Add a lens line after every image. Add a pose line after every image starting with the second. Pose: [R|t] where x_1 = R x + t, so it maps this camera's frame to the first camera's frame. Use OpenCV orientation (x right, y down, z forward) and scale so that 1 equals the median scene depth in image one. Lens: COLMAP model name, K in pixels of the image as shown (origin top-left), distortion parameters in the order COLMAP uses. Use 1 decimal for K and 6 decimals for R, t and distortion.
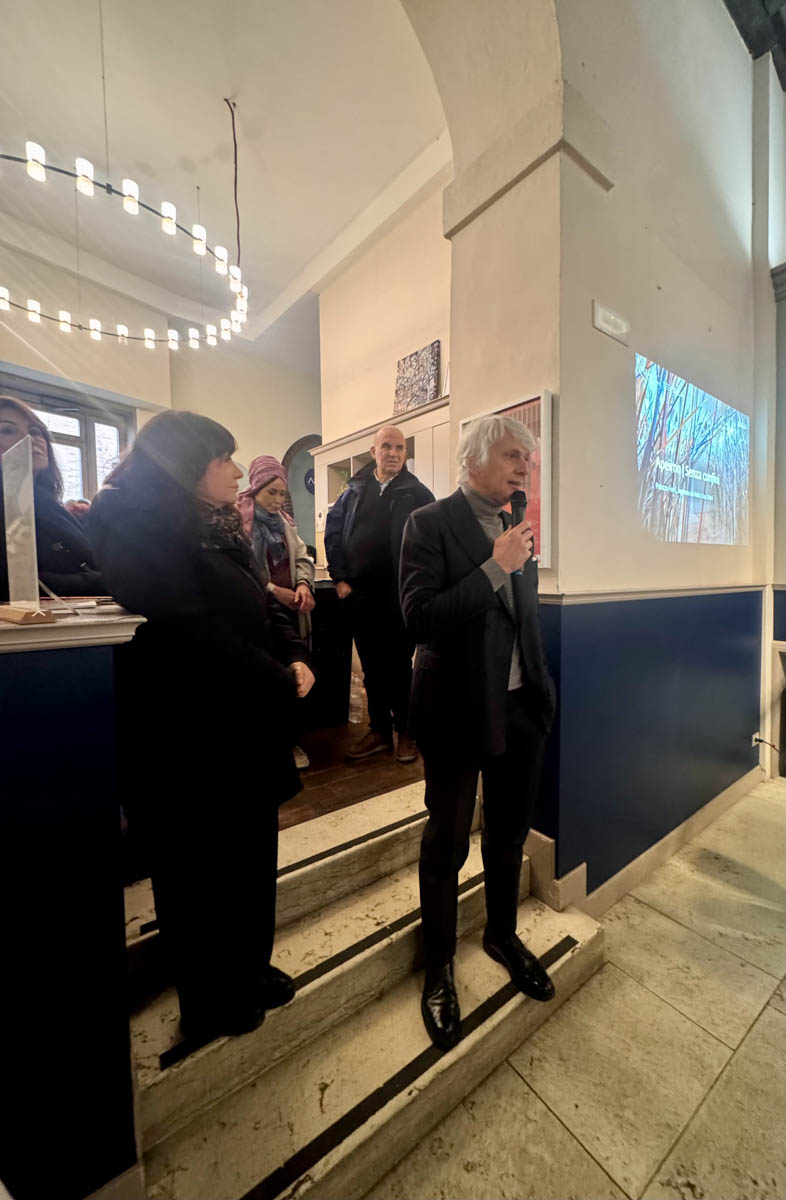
lens RADIAL K [[477.5, 0, 424.6], [0, 477.5, 593.1], [0, 0, 1]] dist [-0.000726, -0.000199]
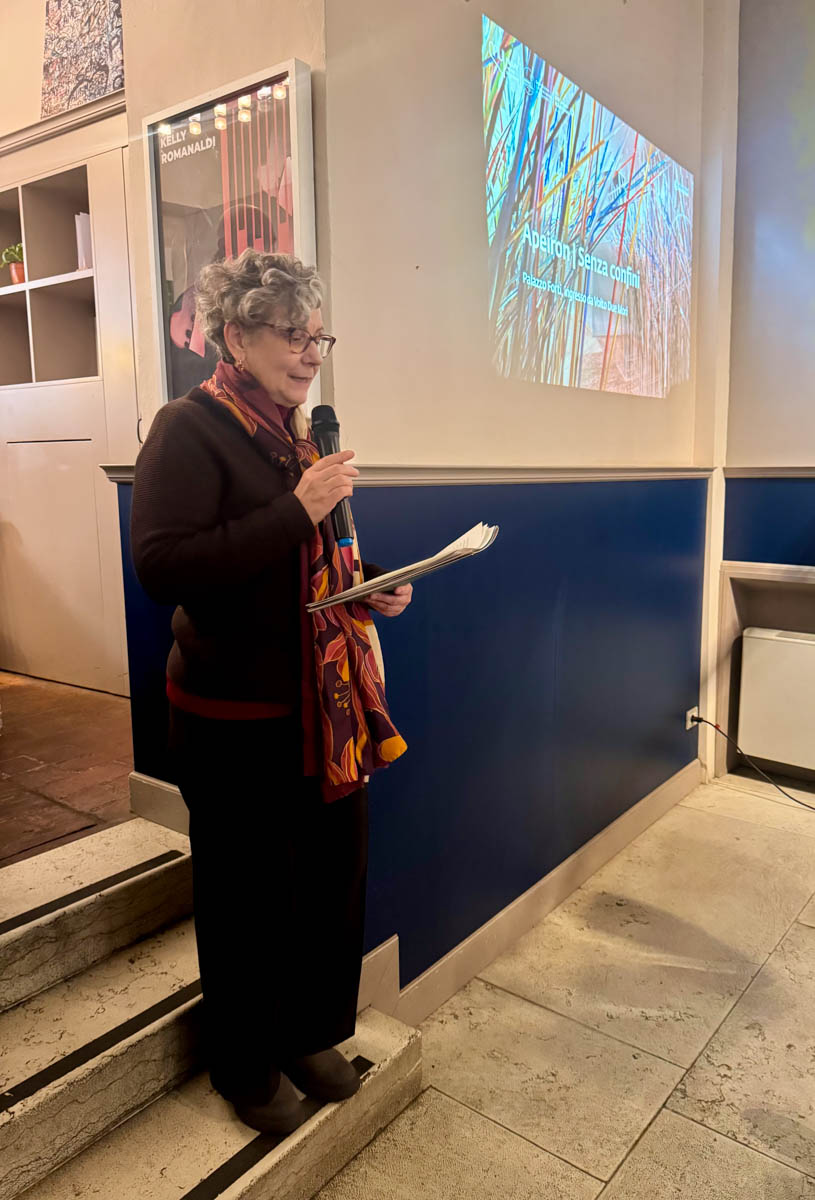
lens RADIAL K [[849.9, 0, 409.9], [0, 849.9, 608.6], [0, 0, 1]] dist [0.041108, -0.061957]
pose [[0.972745, -0.040496, 0.228314, 0.114300], [0.015774, 0.993908, 0.109081, 0.048803], [-0.231340, -0.102507, 0.967458, 0.025698]]
